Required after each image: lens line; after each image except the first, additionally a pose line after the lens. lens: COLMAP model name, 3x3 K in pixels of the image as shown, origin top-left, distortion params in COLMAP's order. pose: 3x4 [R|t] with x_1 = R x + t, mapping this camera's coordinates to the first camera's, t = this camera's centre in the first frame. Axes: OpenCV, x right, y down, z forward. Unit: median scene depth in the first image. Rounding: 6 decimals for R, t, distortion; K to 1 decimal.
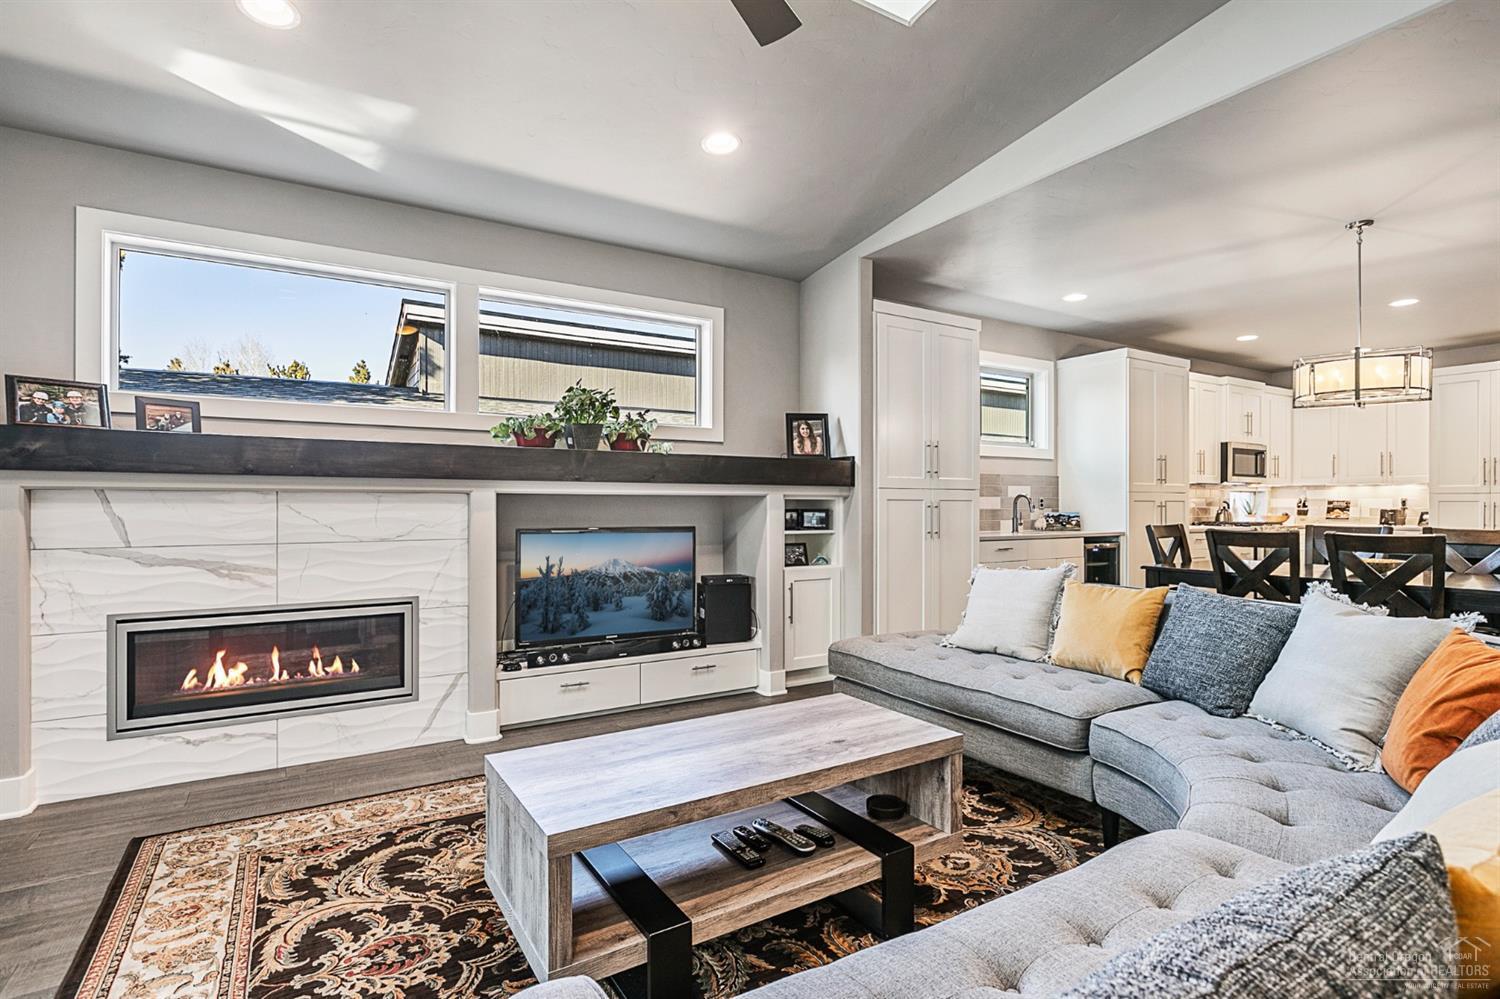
lens RADIAL K [[738.3, 0, 758.9], [0, 738.3, 500.5], [0, 0, 1]] dist [0.000419, -0.000346]
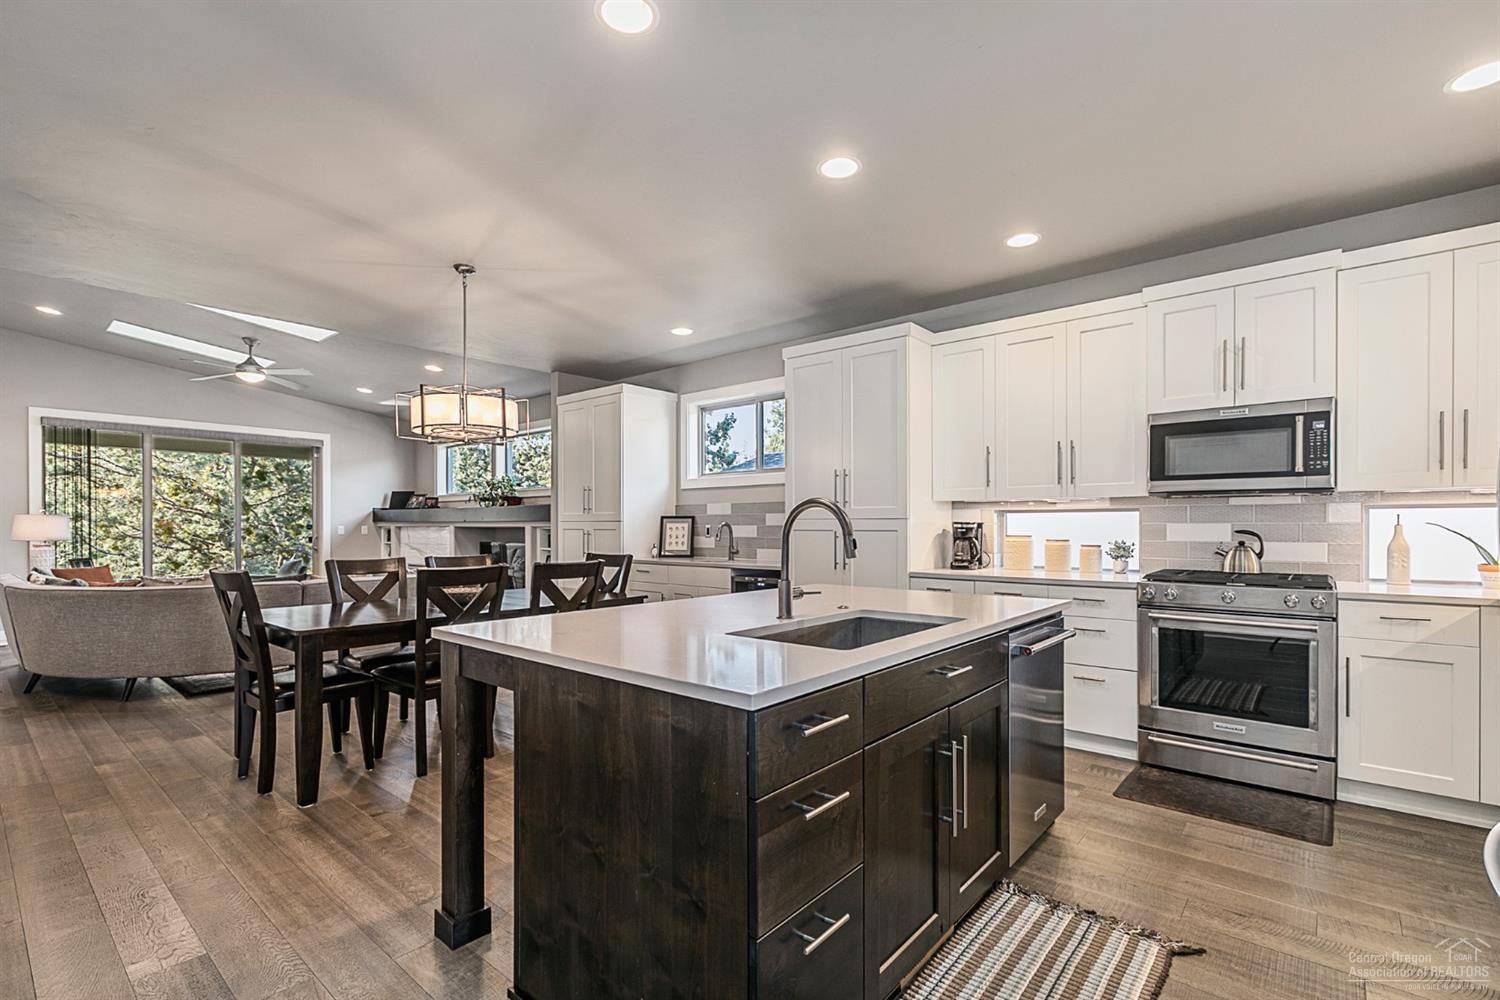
lens RADIAL K [[687.2, 0, 744.9], [0, 687.2, 528.5], [0, 0, 1]] dist [-0.002500, 0.000039]
pose [[0.297820, 0.003495, -0.954616, 1.921798], [0.006342, 0.999964, 0.005640, -0.009674], [0.954601, -0.007734, 0.297787, 1.124752]]
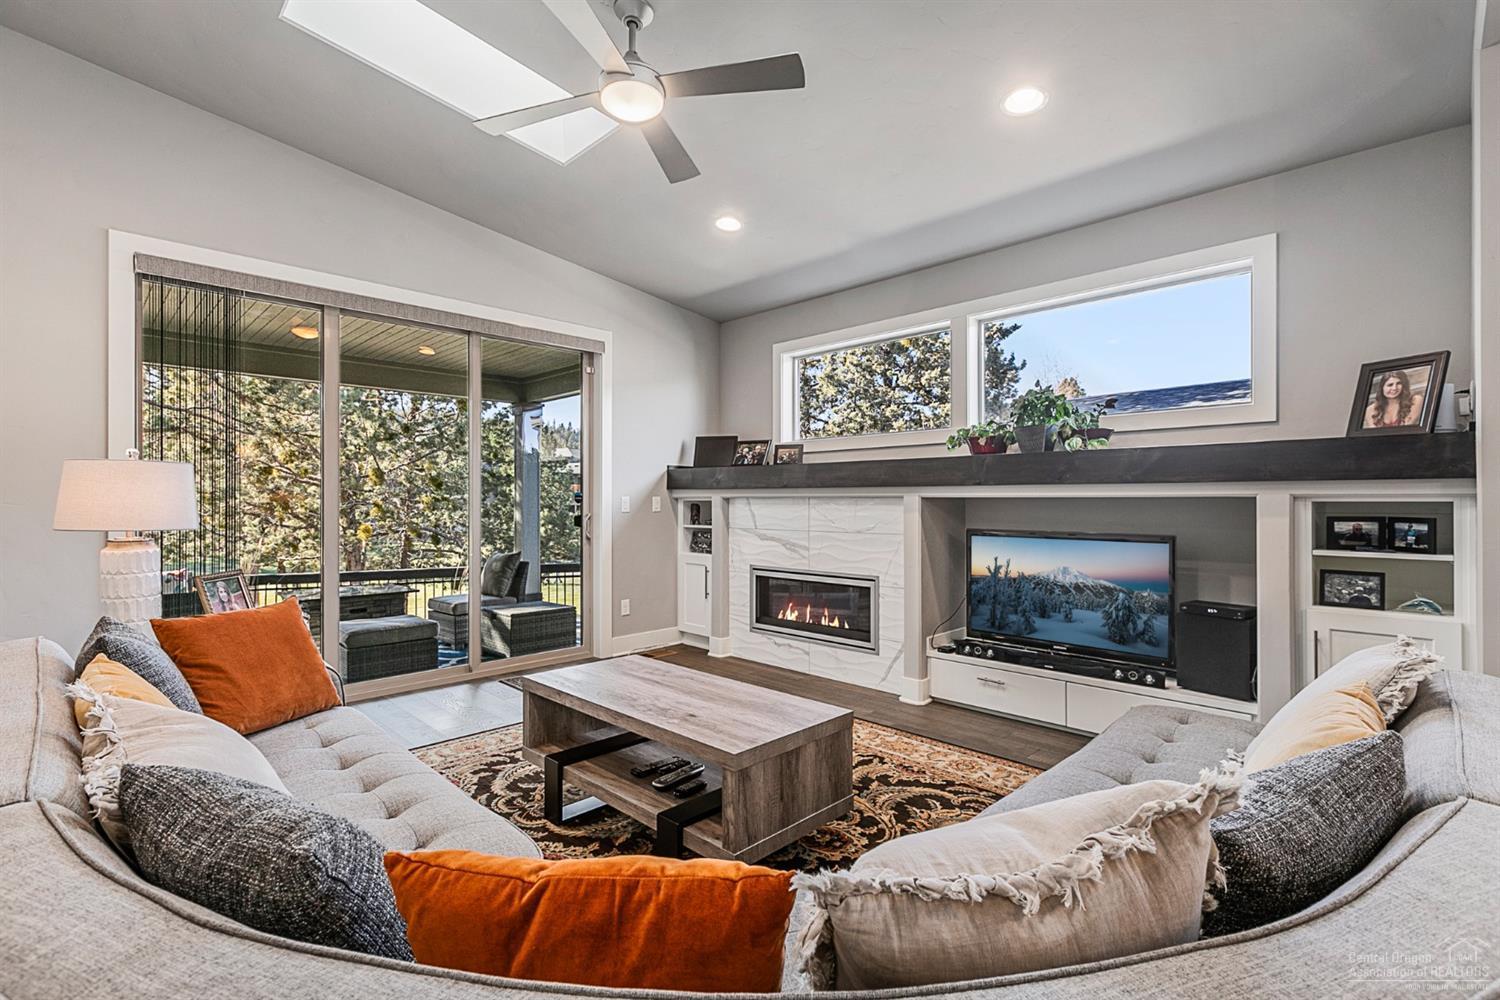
lens RADIAL K [[694.7, 0, 726.8], [0, 694.7, 501.9], [0, 0, 1]] dist [-0.004079, -0.000541]
pose [[0.201101, 0.001195, -0.979570, 0.608331], [0.004848, 0.999986, 0.002215, -0.006312], [0.979558, -0.005194, 0.201093, 0.426790]]
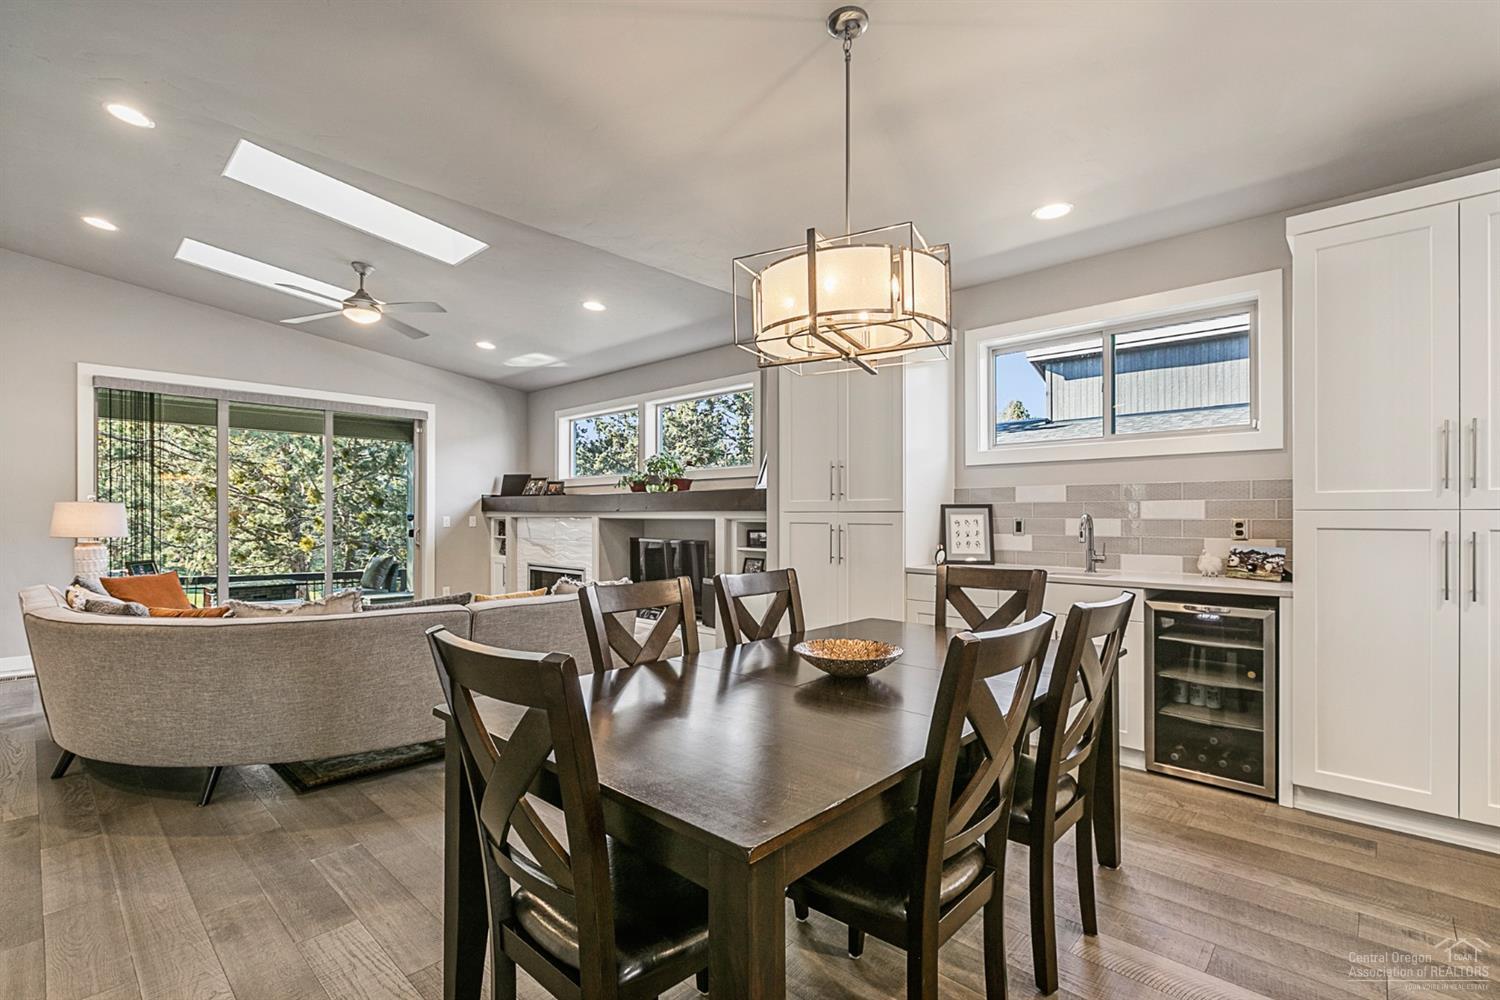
lens RADIAL K [[678.5, 0, 738.7], [0, 678.5, 514.4], [0, 0, 1]] dist [0.000554, -0.000237]
pose [[0.248535, -0.000518, -0.968623, 1.314816], [0.005537, 0.999984, 0.000886, -0.017548], [0.968607, -0.005584, 0.248534, 0.825840]]
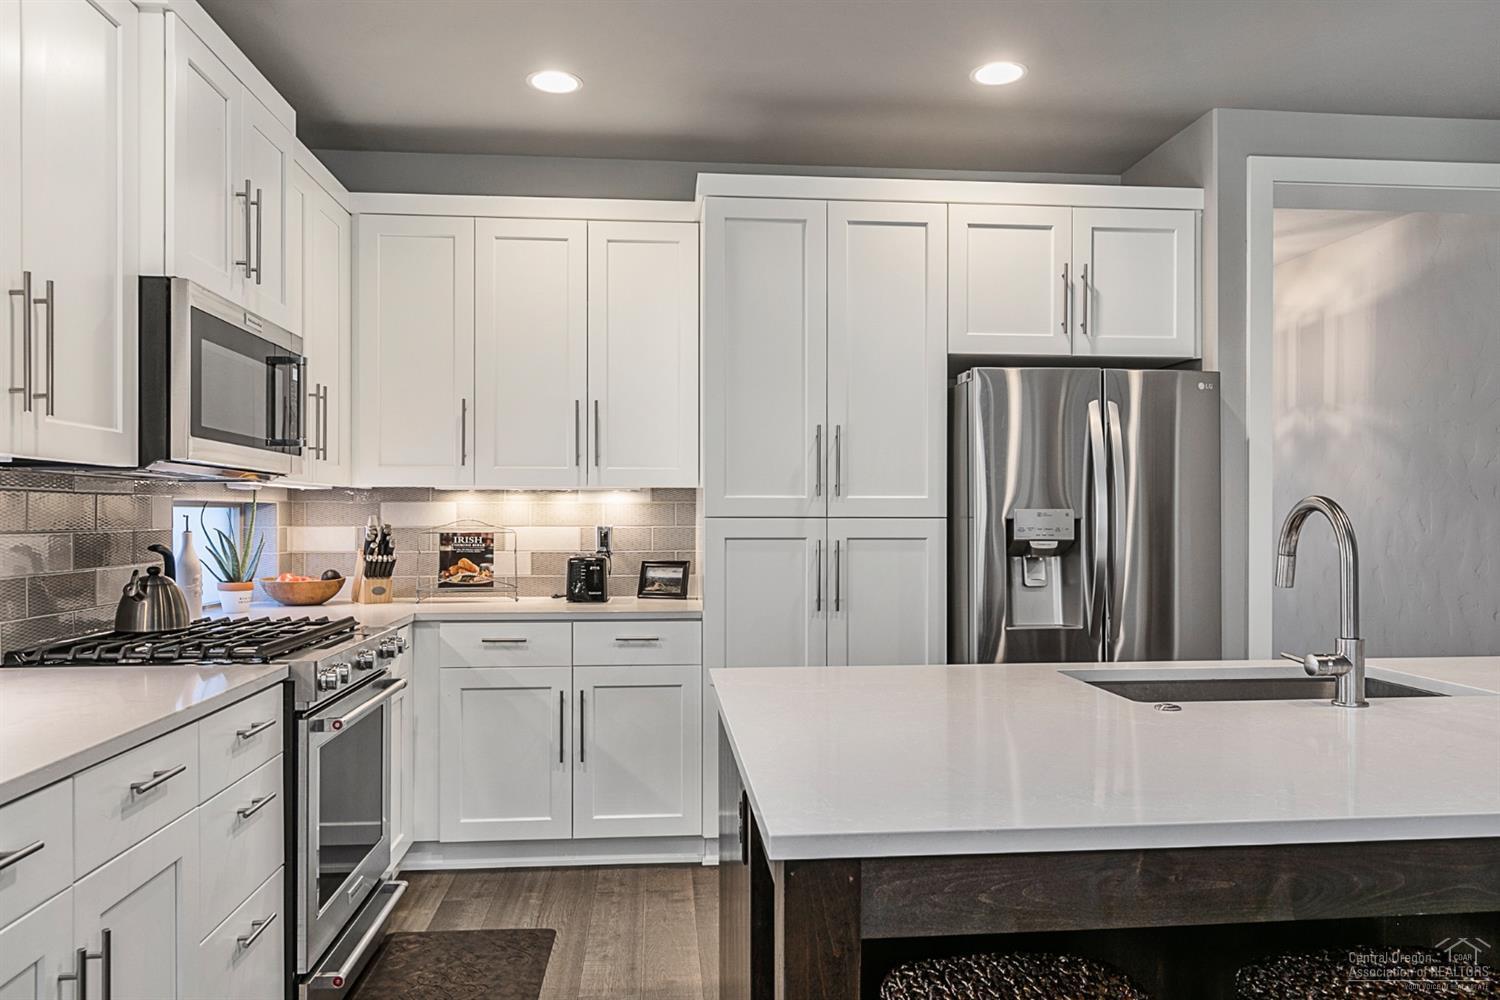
lens RADIAL K [[1029.2, 0, 745.8], [0, 1029.2, 515.5], [0, 0, 1]] dist [0.000040, -0.001032]
pose [[0.458035, -0.001831, 0.888932, 0.843931], [-0.001485, 0.999995, 0.002825, -0.020237], [-0.888933, -0.002614, 0.458030, 1.353329]]
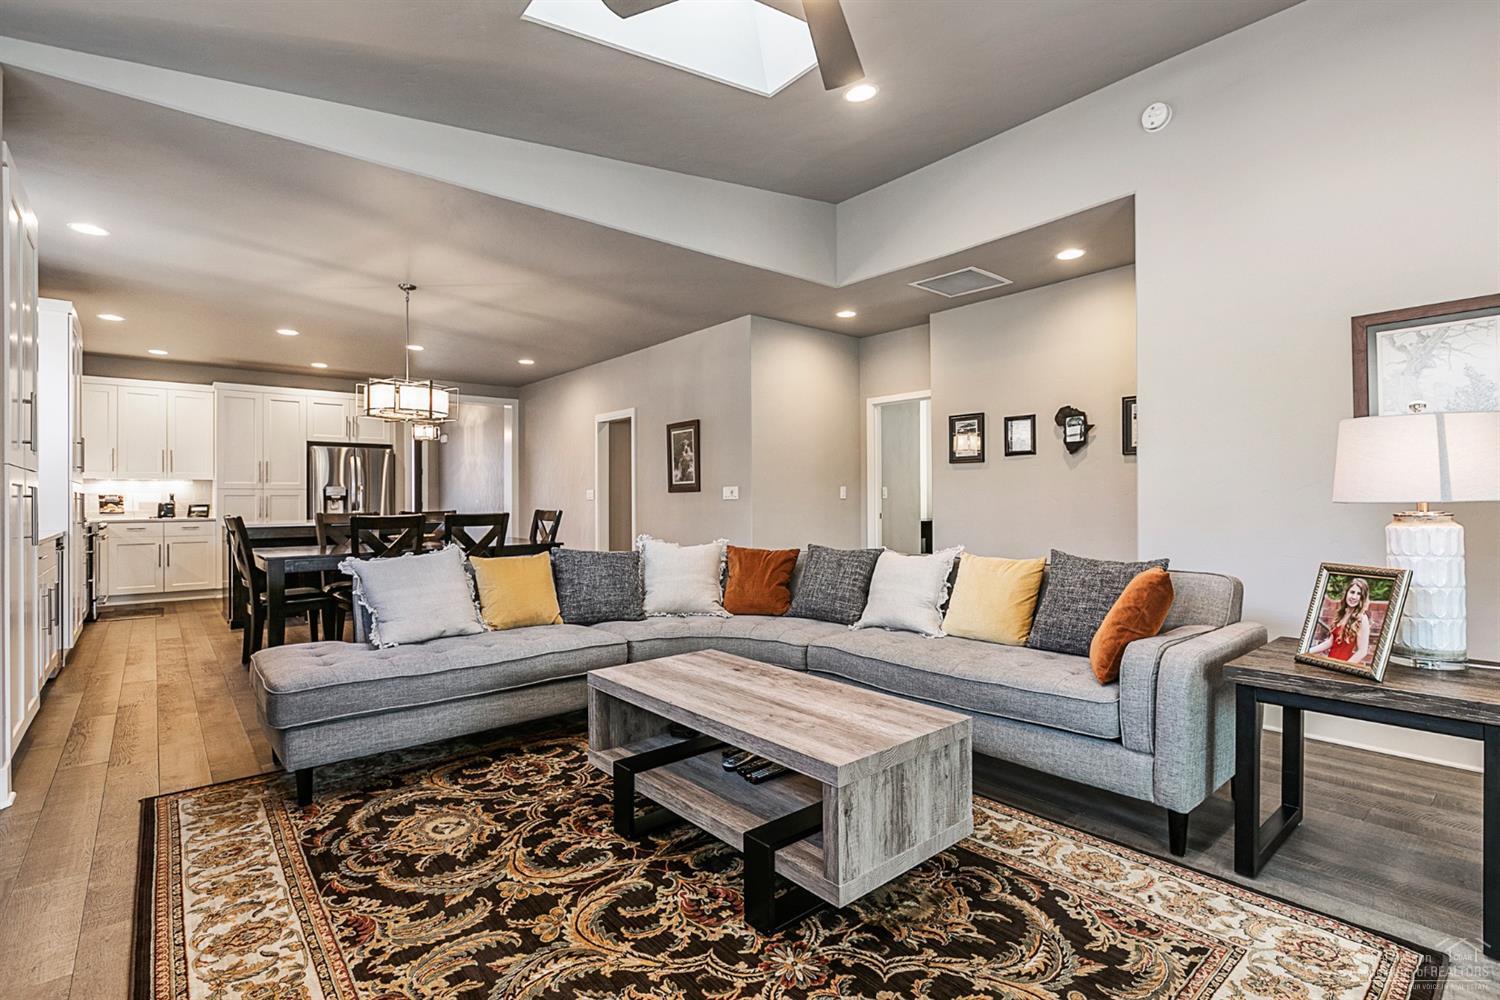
lens RADIAL K [[706.7, 0, 750.0], [0, 706.7, 500.0], [0, 0, 1]] dist [-0.000666, -0.001585]
pose [[-0.143327, -0.001745, 0.989674, -0.569254], [0.002260, 0.999995, 0.002090, 0.014335], [-0.989673, 0.002537, -0.143322, 0.589458]]
